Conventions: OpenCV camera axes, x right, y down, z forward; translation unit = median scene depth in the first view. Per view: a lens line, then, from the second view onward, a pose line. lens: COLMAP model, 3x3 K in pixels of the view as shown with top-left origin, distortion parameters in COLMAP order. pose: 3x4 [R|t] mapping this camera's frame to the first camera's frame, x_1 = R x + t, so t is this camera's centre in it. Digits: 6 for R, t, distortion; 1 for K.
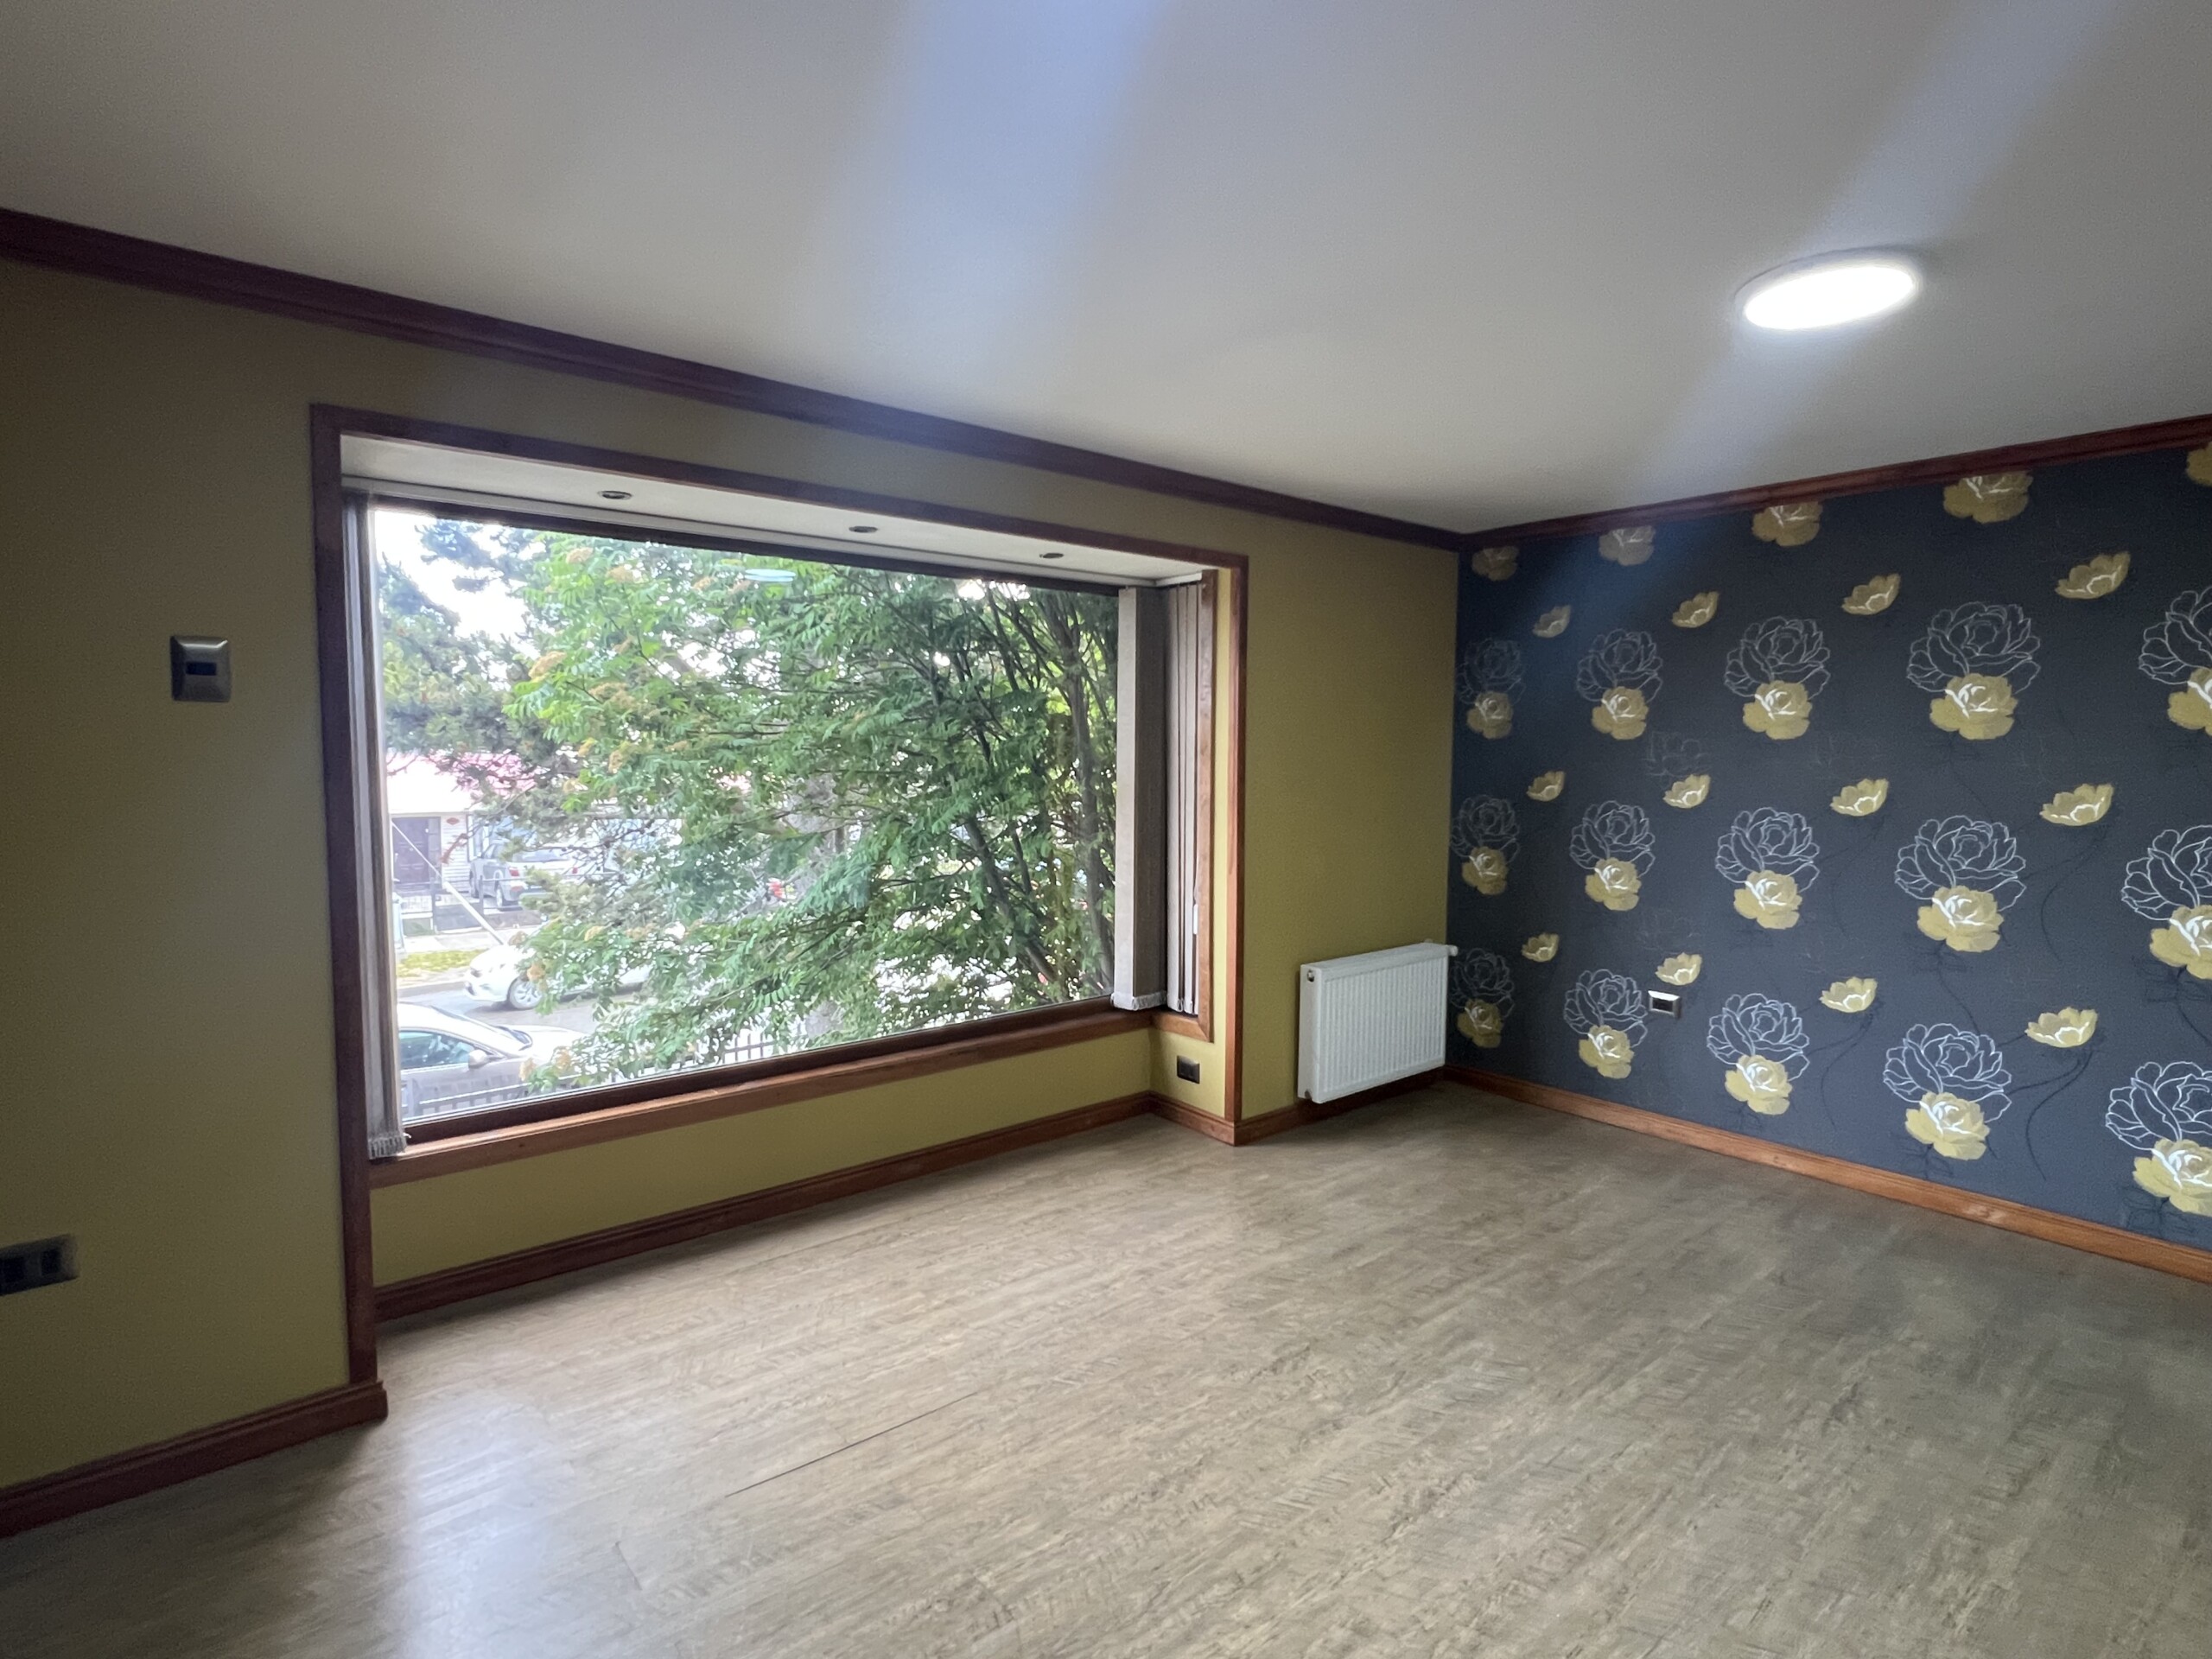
lens RADIAL K [[1123.1, 0, 1097.8], [0, 1123.1, 824.7], [0, 0, 1]] dist [-0.004032, 0.001901]
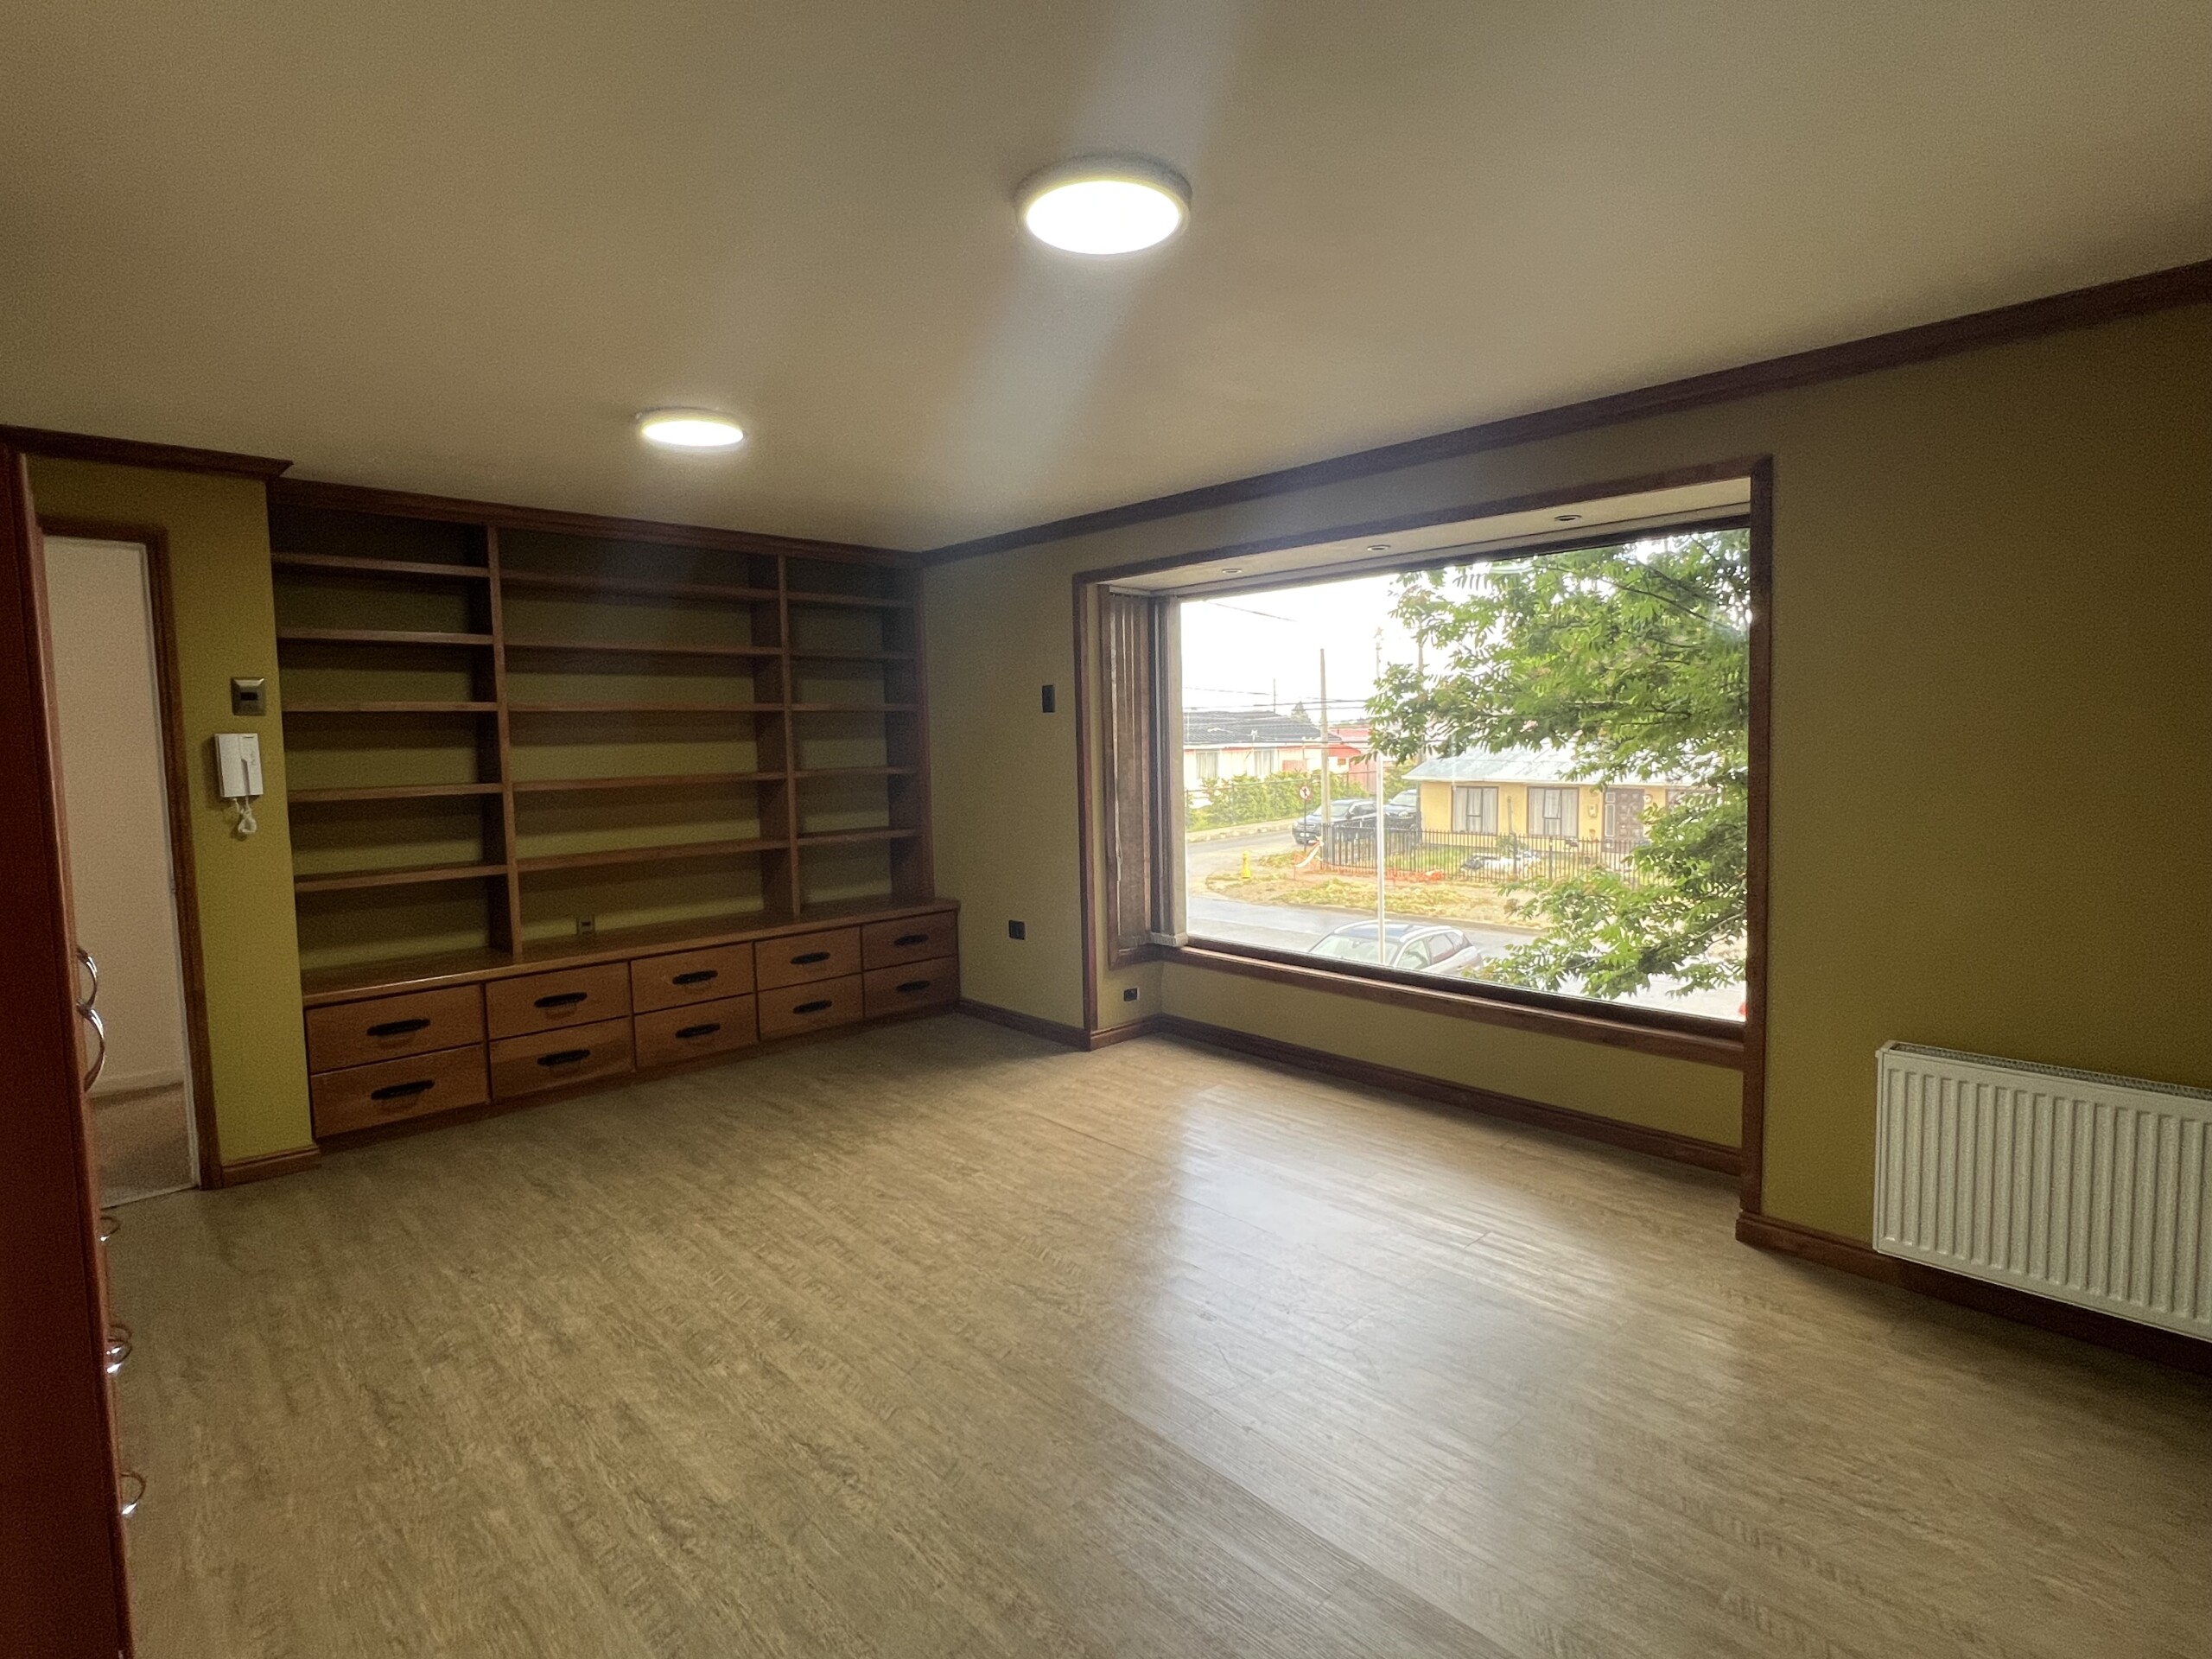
lens RADIAL K [[1123.1, 0, 1099.7], [0, 1123.1, 823.7], [0, 0, 1]] dist [-0.004032, 0.001901]
pose [[0.070248, 0.073554, -0.994814, 0.915375], [-0.059520, 0.995810, 0.069425, -0.024072], [0.995752, 0.054335, 0.074332, 0.548702]]
